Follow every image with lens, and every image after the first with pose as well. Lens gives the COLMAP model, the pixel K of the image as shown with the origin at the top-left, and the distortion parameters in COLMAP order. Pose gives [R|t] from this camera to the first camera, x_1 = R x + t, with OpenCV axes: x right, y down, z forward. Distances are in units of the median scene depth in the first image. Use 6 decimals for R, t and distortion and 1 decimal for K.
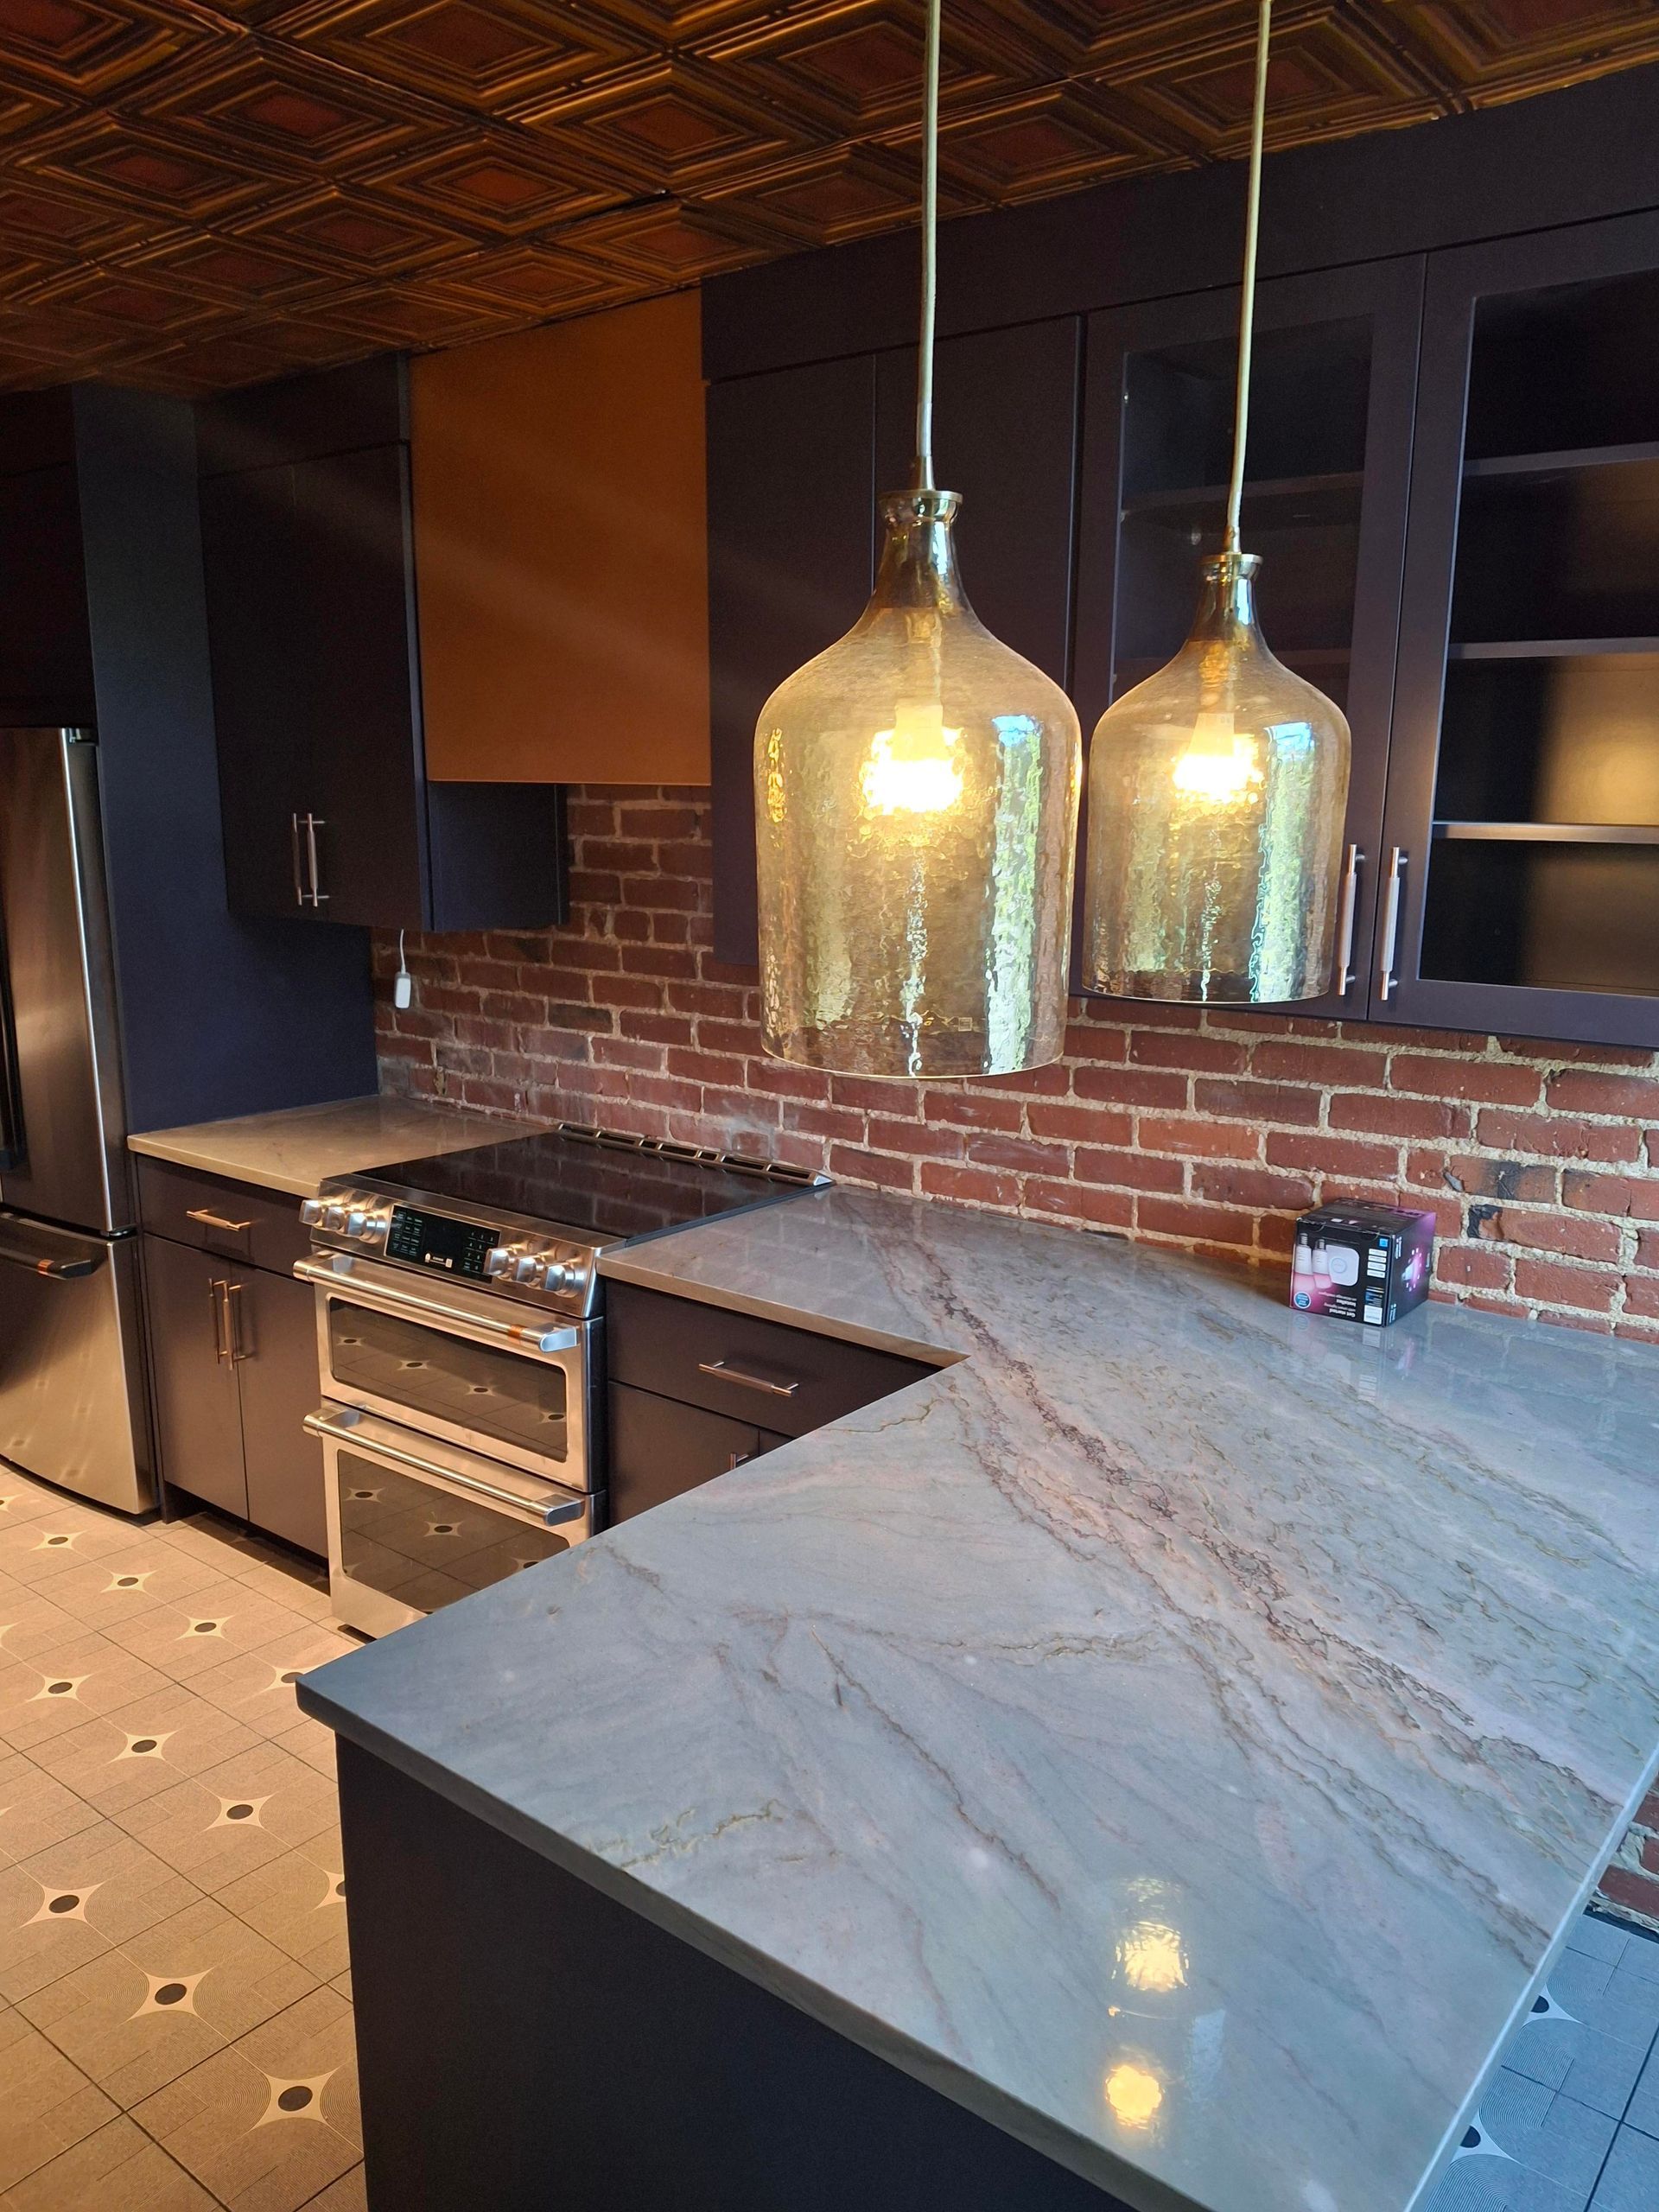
lens RADIAL K [[1635.4, 0, 806.3], [0, 1635.4, 1144.1], [0, 0, 1]] dist [0.084441, -0.091379]
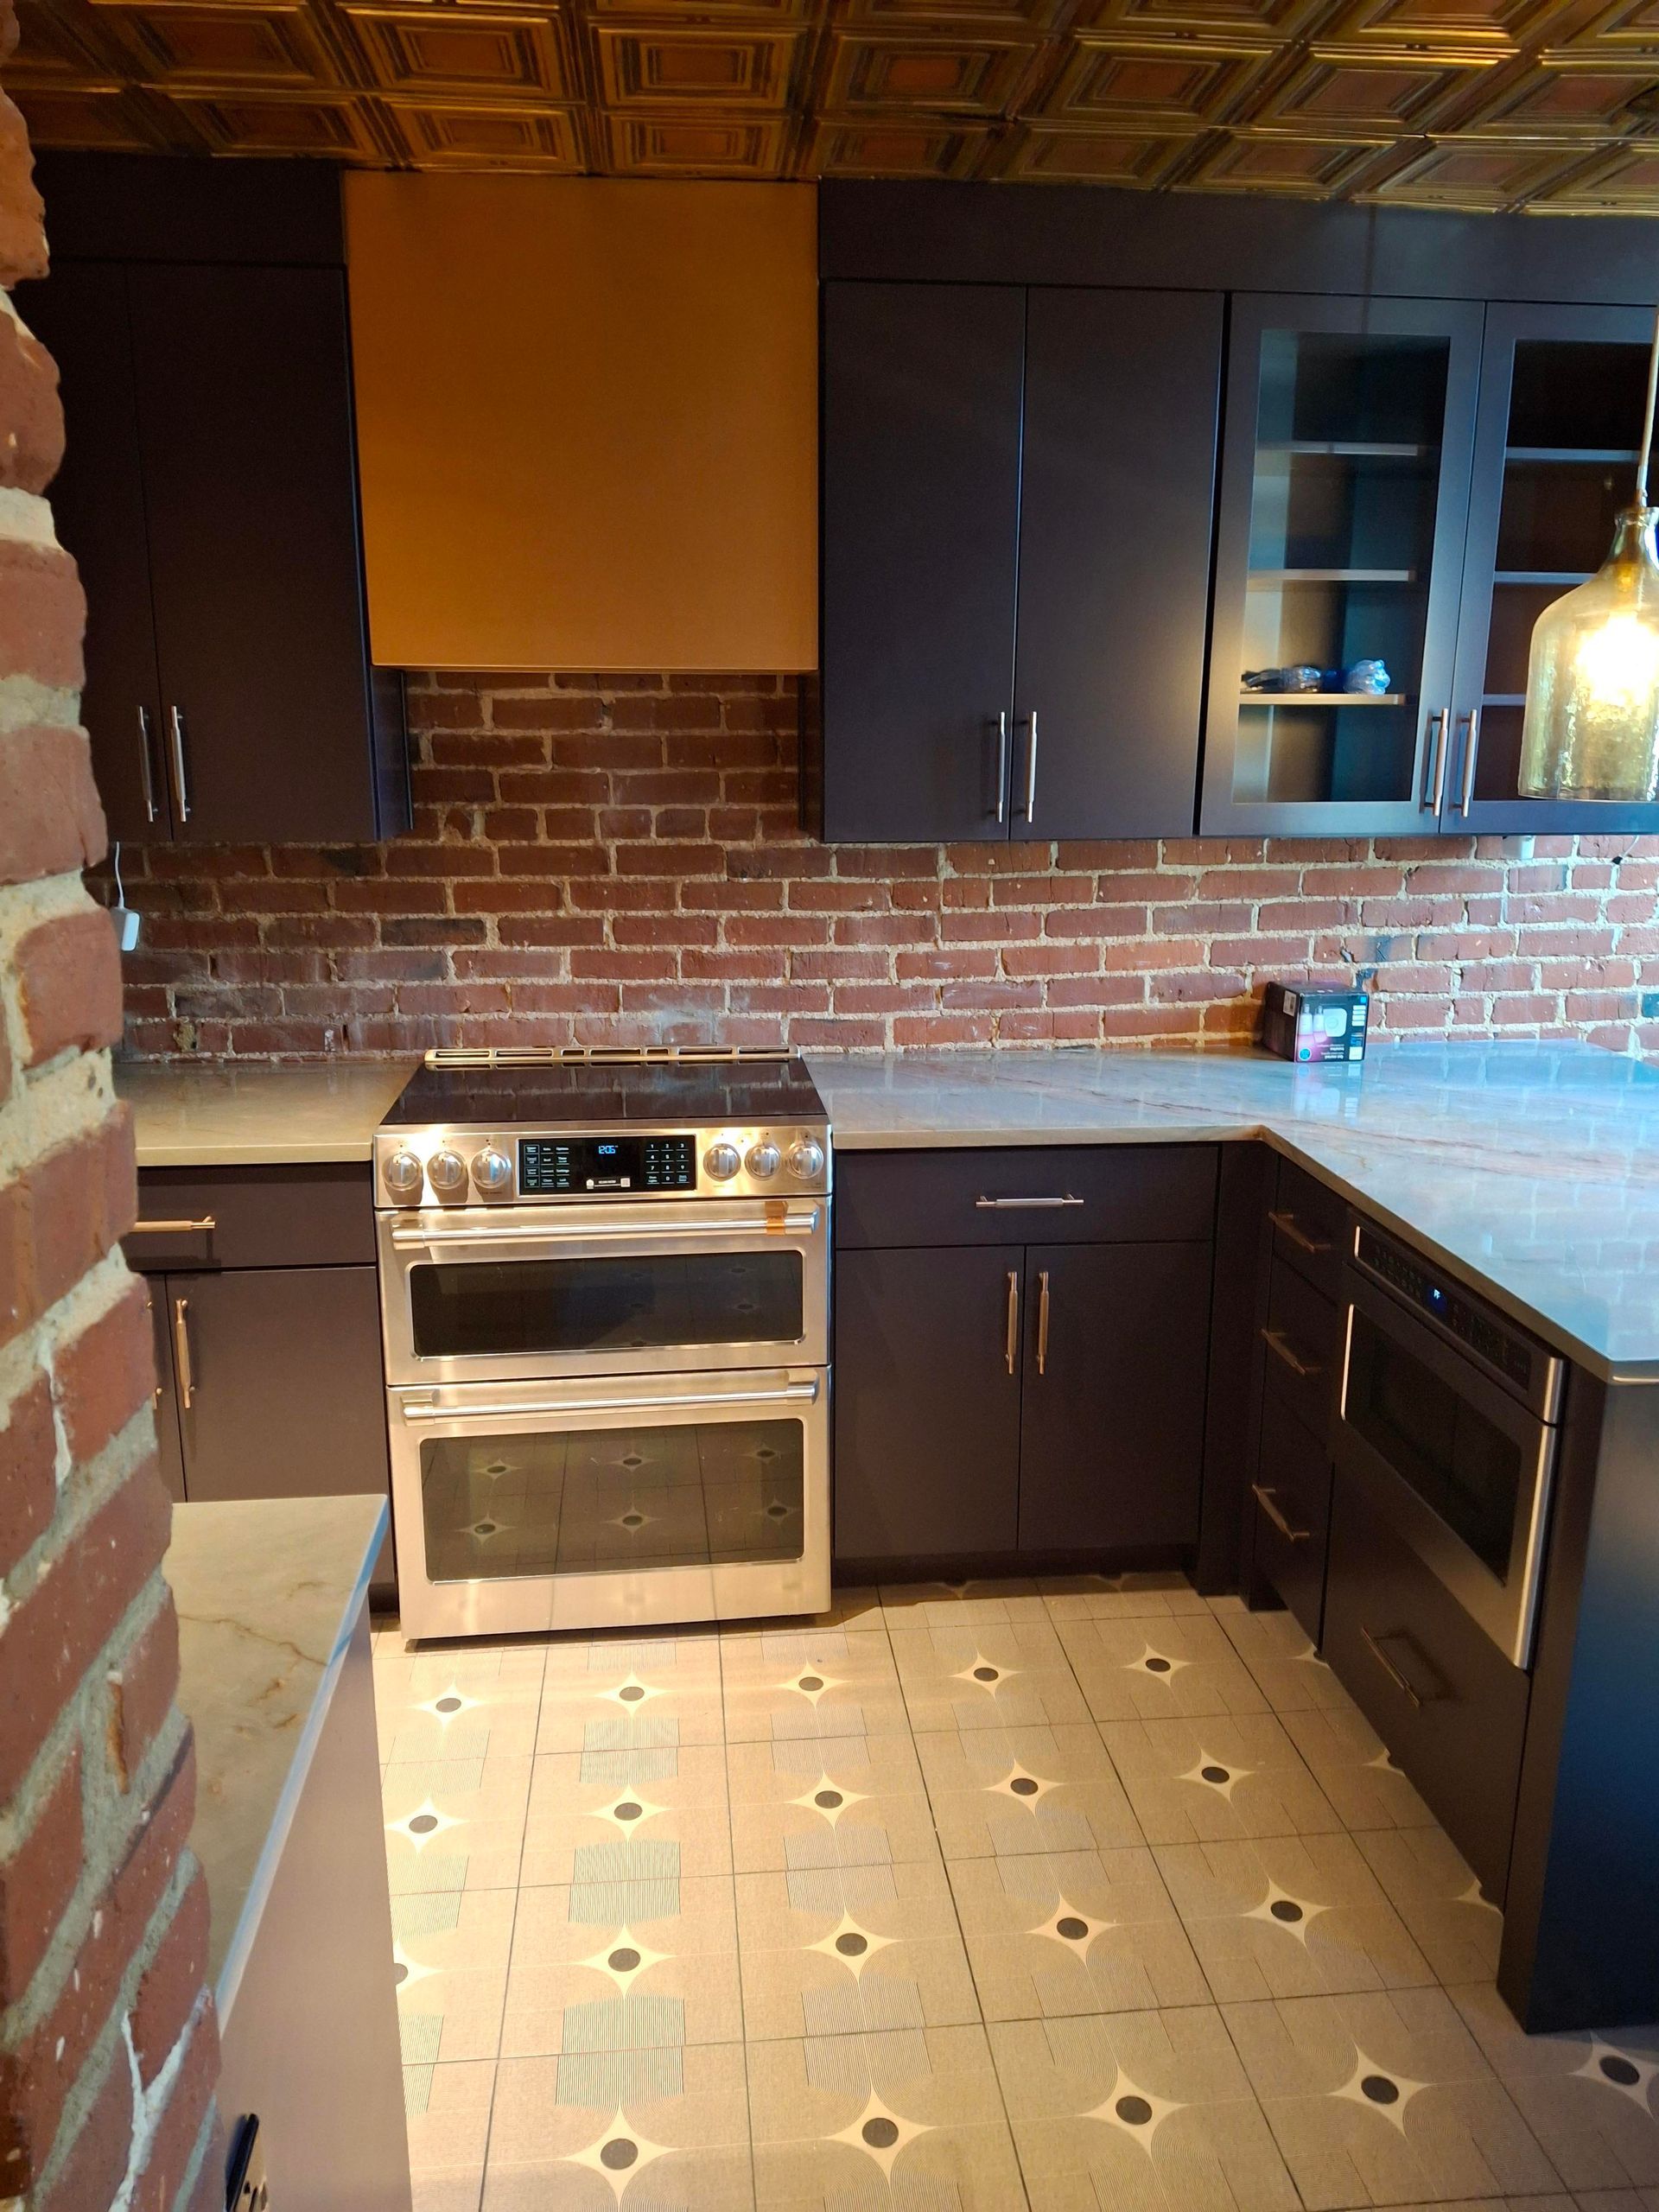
lens RADIAL K [[1635.4, 0, 877.3], [0, 1635.4, 1094.9], [0, 0, 1]] dist [0.084441, -0.091379]
pose [[0.706613, -0.164090, 0.688312, -0.724142], [0.154017, 0.985085, 0.076728, -0.024955], [-0.690636, 0.051795, 0.721346, 0.218702]]
